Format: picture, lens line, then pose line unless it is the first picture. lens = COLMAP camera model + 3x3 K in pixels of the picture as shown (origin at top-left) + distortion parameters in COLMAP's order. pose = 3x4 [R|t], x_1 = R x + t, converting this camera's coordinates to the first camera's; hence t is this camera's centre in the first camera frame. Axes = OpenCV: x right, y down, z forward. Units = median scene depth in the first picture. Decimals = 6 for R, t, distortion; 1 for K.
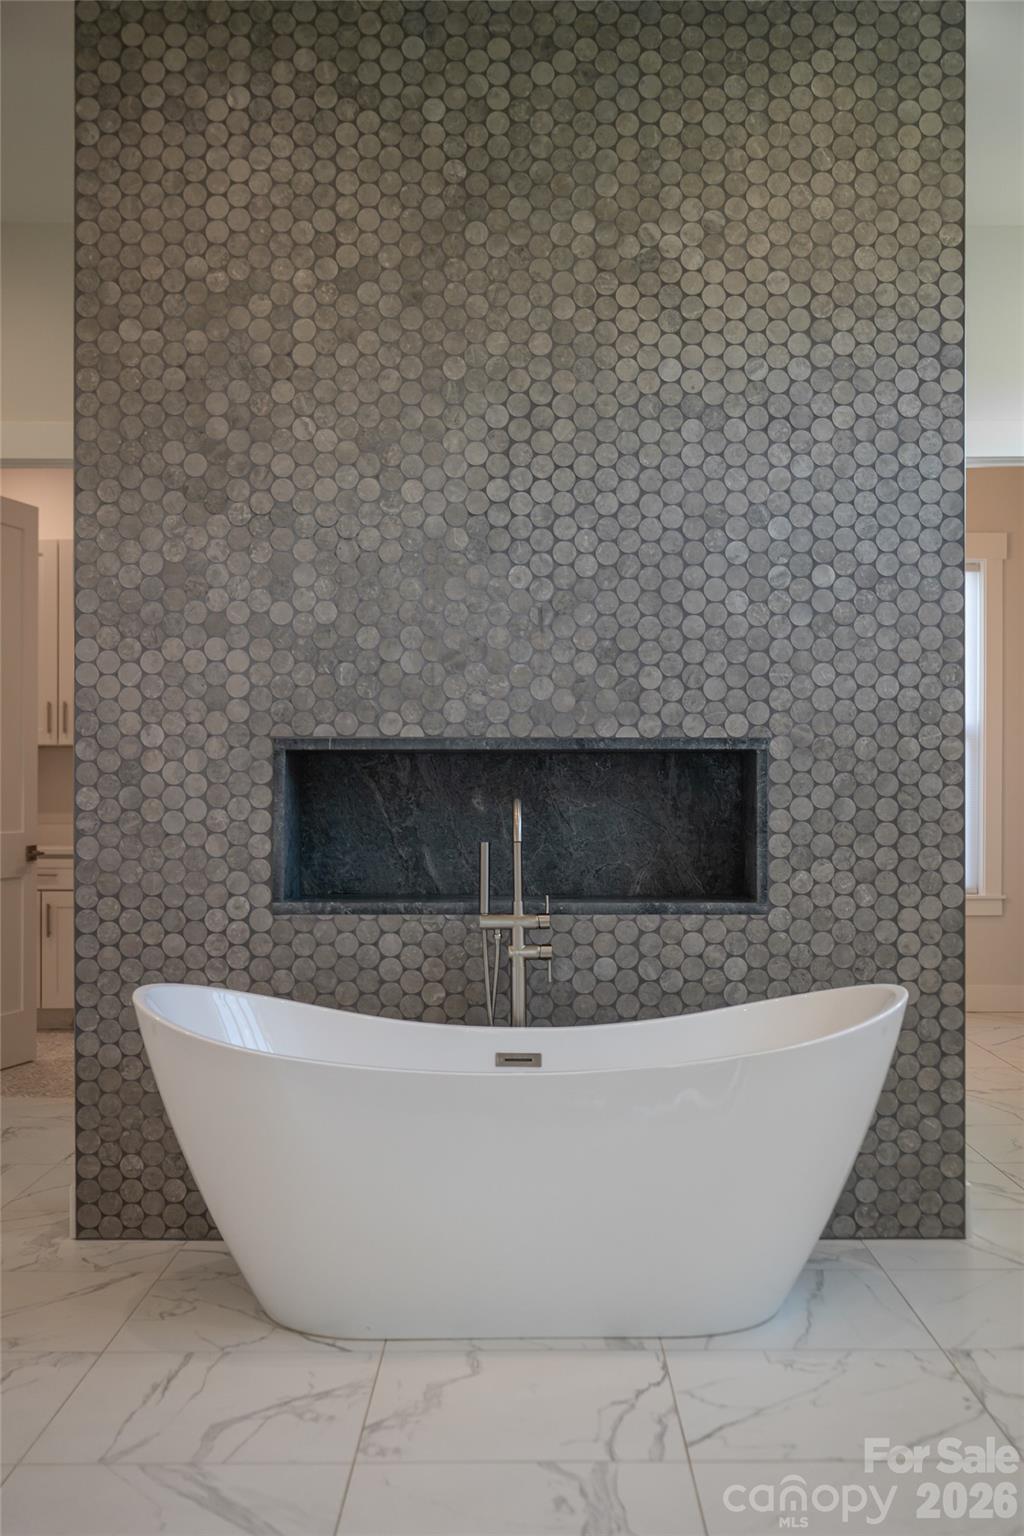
lens RADIAL K [[1596.3, 0, 512.0], [0, 1596.3, 768.0], [0, 0, 1]] dist [-0.018349, -0.013260]
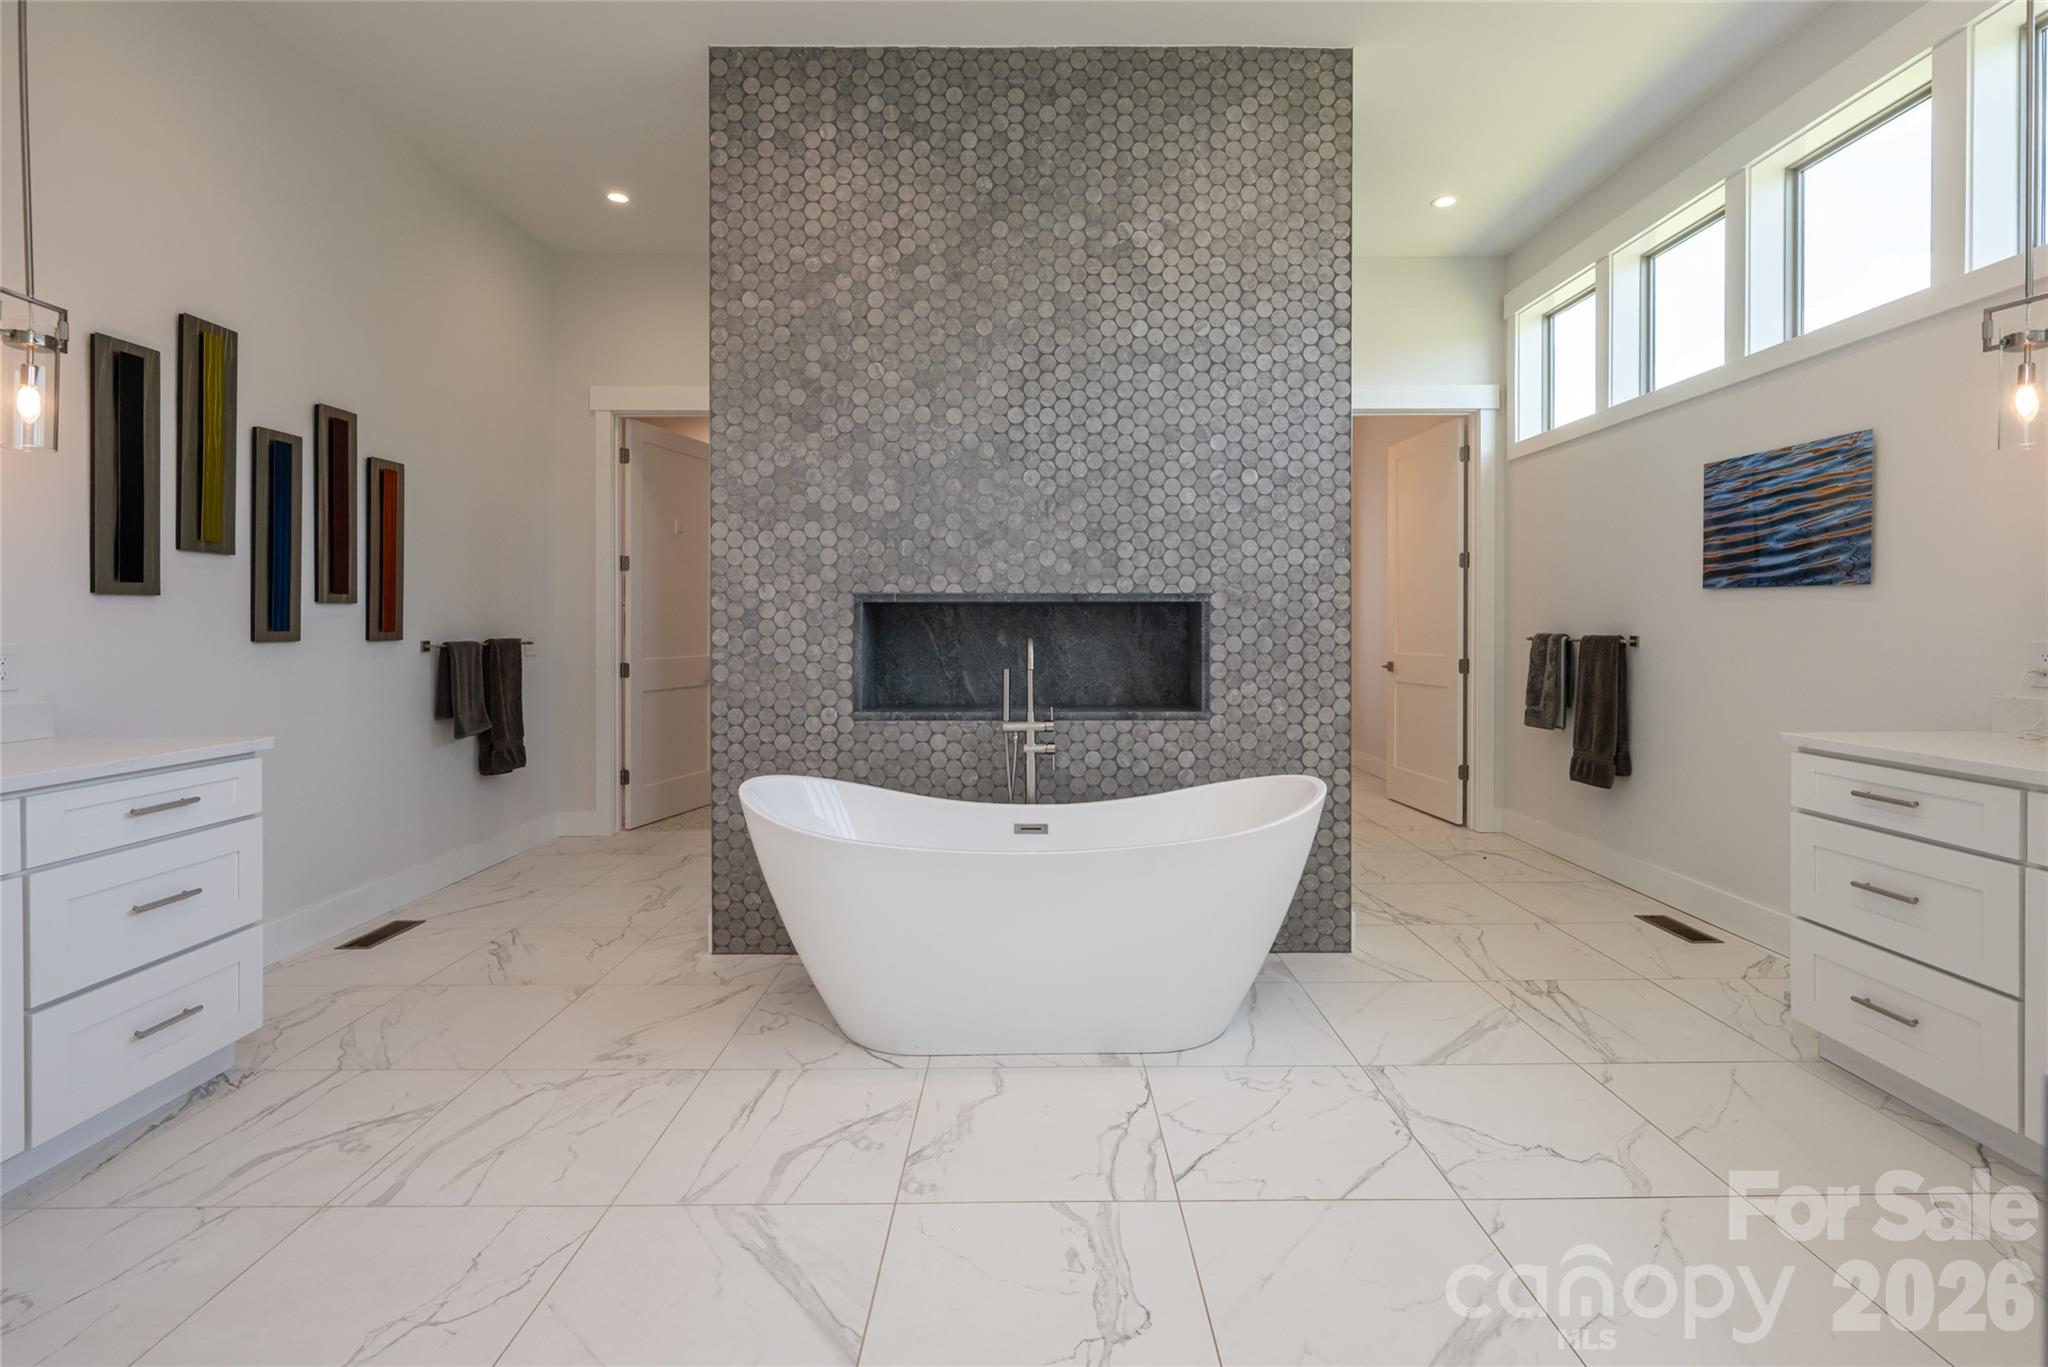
lens RADIAL K [[863.9, 0, 1025.8], [0, 863.9, 623.3], [0, 0, 1]] dist [0.000141, -0.000132]
pose [[0.999989, -0.000884, 0.004520, -0.003494], [0.000839, 0.999950, 0.010010, -0.000435], [-0.004528, -0.010006, 0.999940, 0.246010]]
